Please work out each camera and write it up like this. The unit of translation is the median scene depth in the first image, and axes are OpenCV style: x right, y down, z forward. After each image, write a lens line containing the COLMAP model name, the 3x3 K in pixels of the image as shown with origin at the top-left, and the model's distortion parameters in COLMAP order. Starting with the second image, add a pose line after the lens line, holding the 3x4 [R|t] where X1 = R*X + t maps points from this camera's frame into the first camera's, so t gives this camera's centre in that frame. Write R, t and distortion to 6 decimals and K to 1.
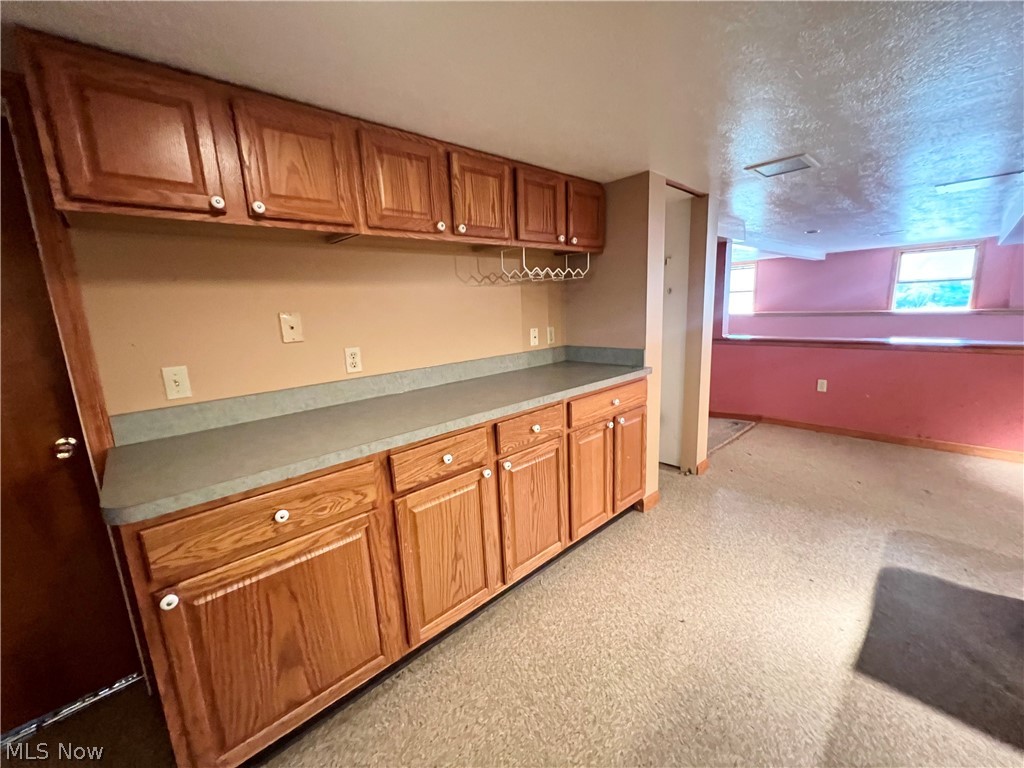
lens RADIAL K [[412.7, 0, 512.1], [0, 412.7, 382.4], [0, 0, 1]] dist [-0.002047, -0.000099]
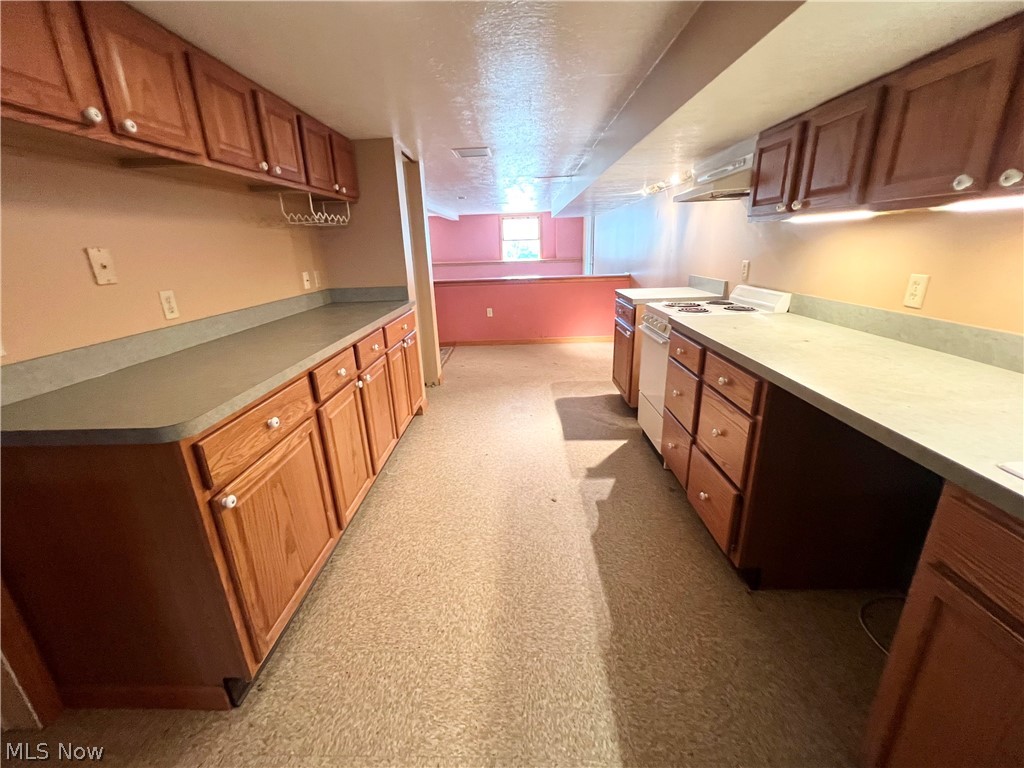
lens RADIAL K [[423.5, 0, 509.8], [0, 423.5, 383.1], [0, 0, 1]] dist [-0.000841, 0.000400]
pose [[0.697092, -0.203950, 0.687362, -0.512002], [0.137290, 0.978919, 0.151226, 0.072221], [-0.703714, -0.011051, 0.710397, -0.179257]]
